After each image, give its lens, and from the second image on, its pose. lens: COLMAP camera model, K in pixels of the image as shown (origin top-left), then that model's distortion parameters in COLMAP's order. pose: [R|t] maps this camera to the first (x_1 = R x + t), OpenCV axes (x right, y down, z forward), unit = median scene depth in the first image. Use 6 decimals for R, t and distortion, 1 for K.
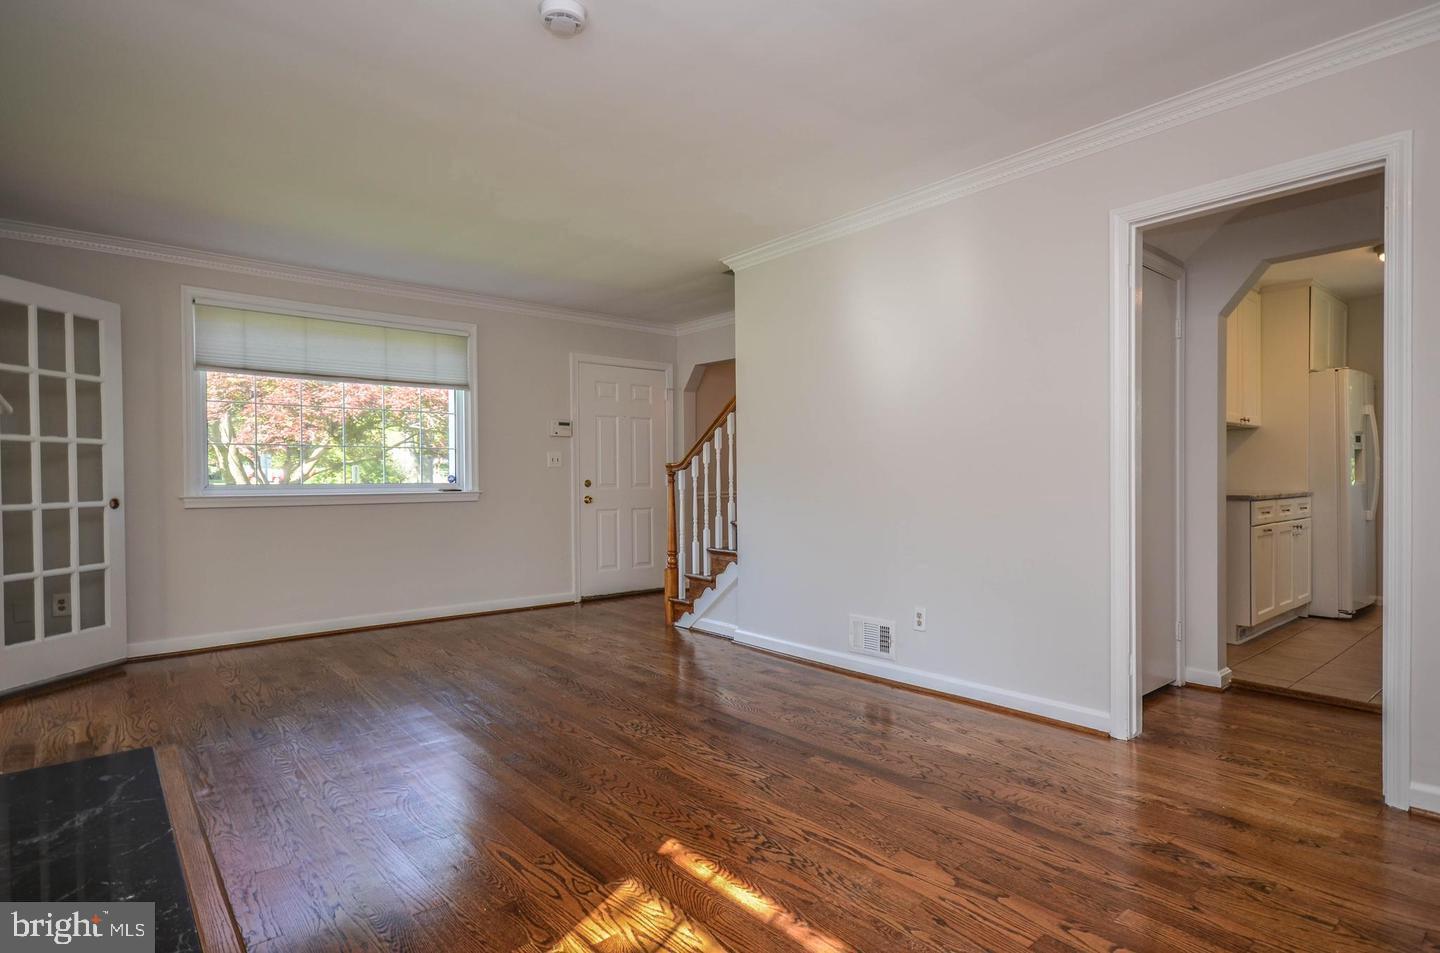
lens RADIAL K [[746.7, 0, 761.6], [0, 746.7, 477.0], [0, 0, 1]] dist [0.007362, 0.000770]
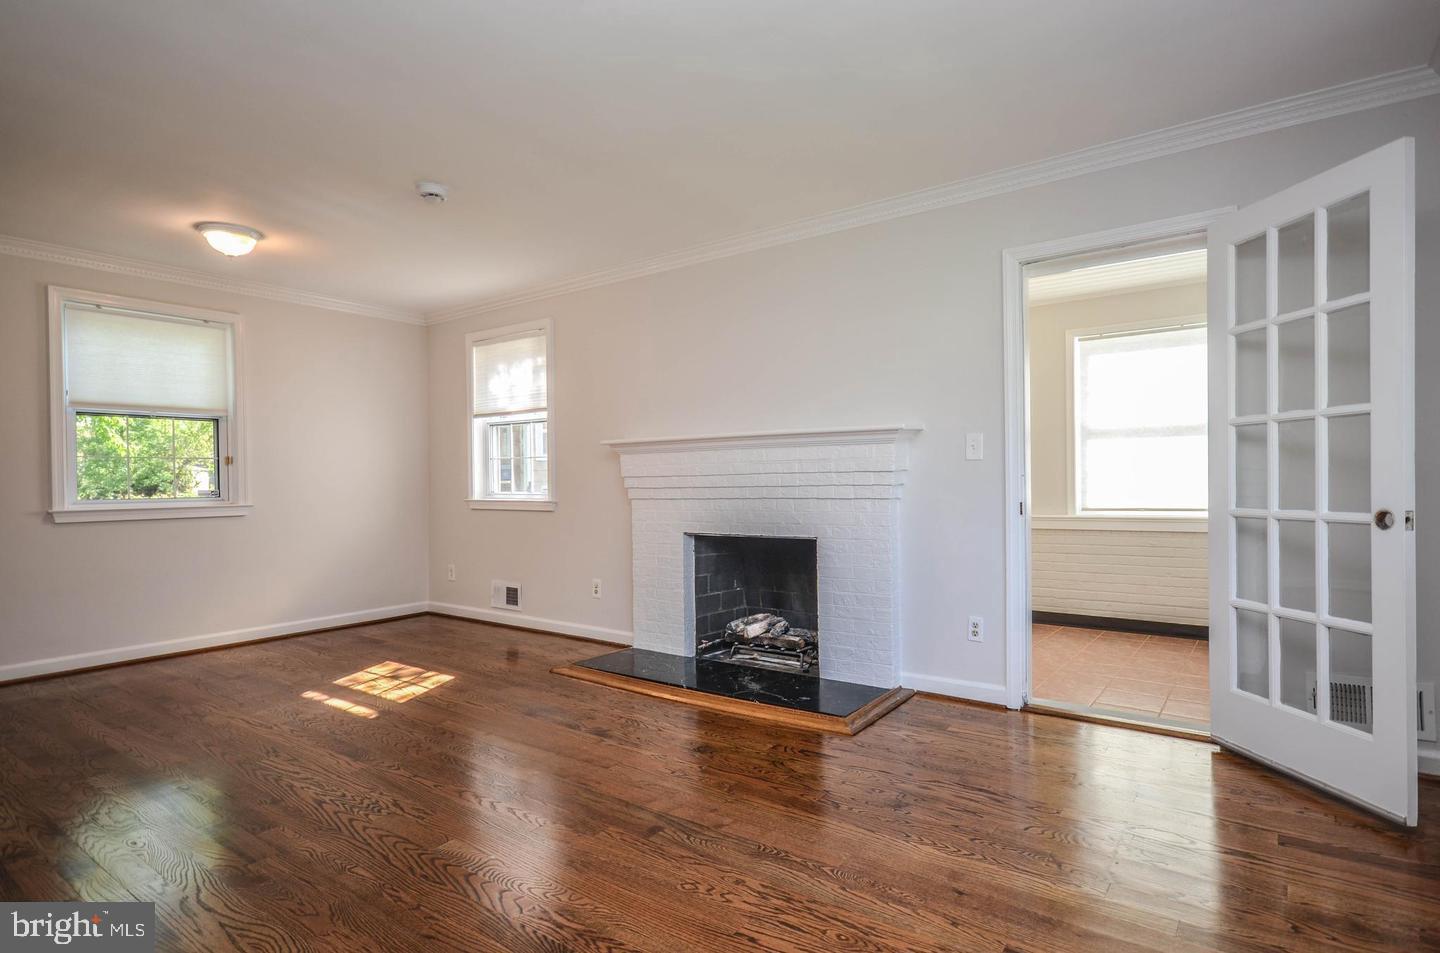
lens RADIAL K [[746.7, 0, 761.6], [0, 746.7, 477.0], [0, 0, 1]] dist [0.007362, 0.000770]
pose [[-0.973497, 0.018629, -0.227939, -0.308073], [0.019204, 0.999816, -0.000309, -0.004041], [0.227892, -0.004678, -0.973675, 1.468316]]
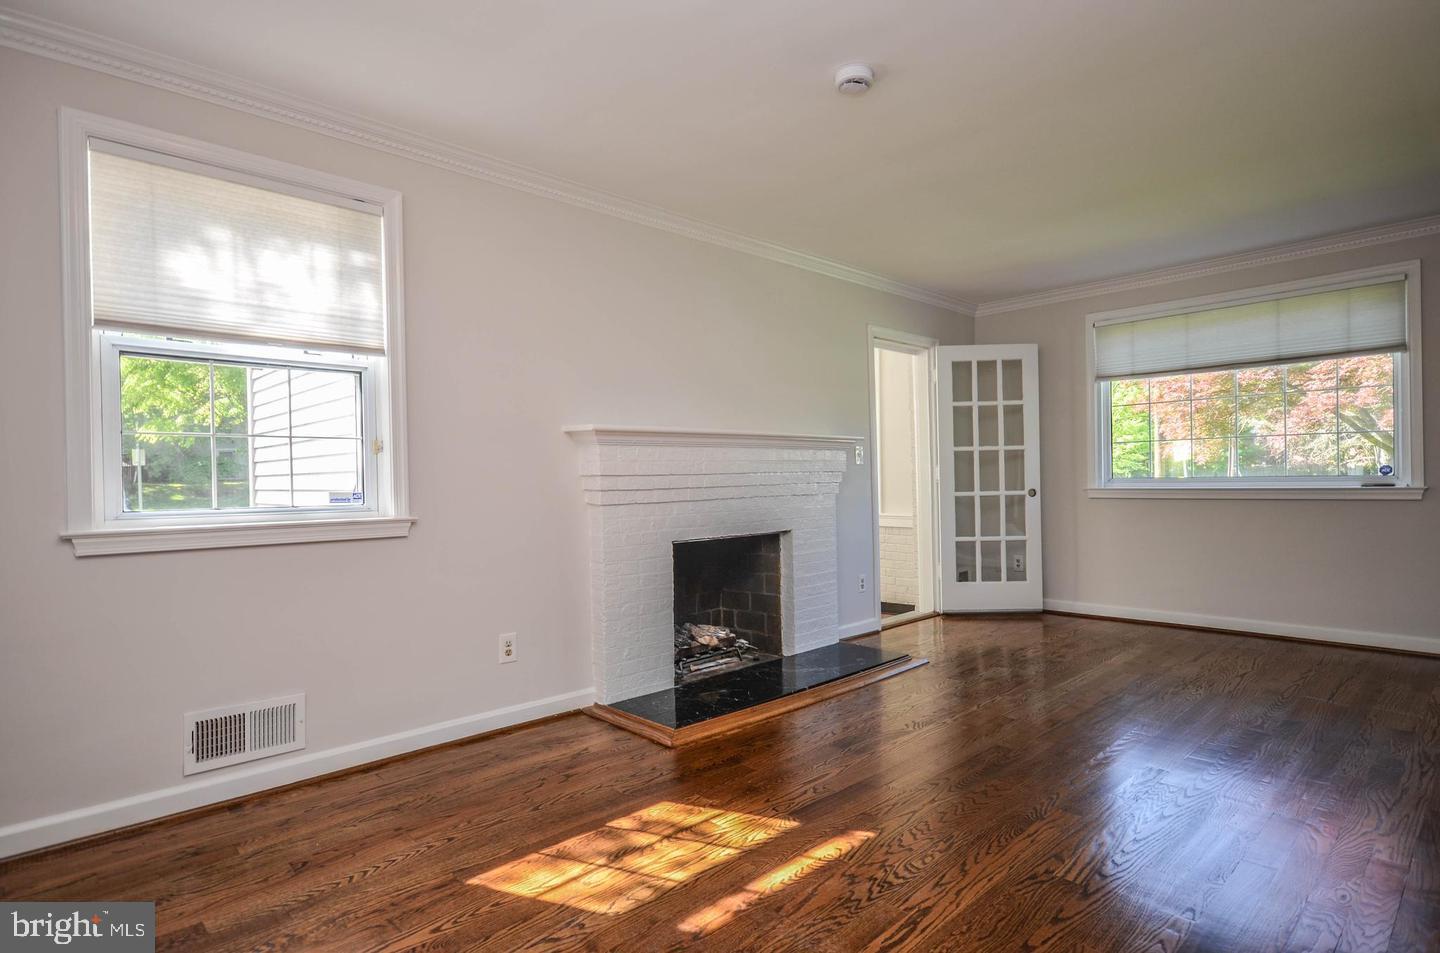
lens RADIAL K [[747.9, 0, 720.0], [0, 747.9, 476.5], [0, 0, 1]] dist [0.007526, 0.001259]
pose [[0.026091, 0.000625, -0.999659, 0.485049], [0.018299, 0.999832, 0.001103, -0.005688], [0.999492, -0.018322, 0.026075, 0.414718]]
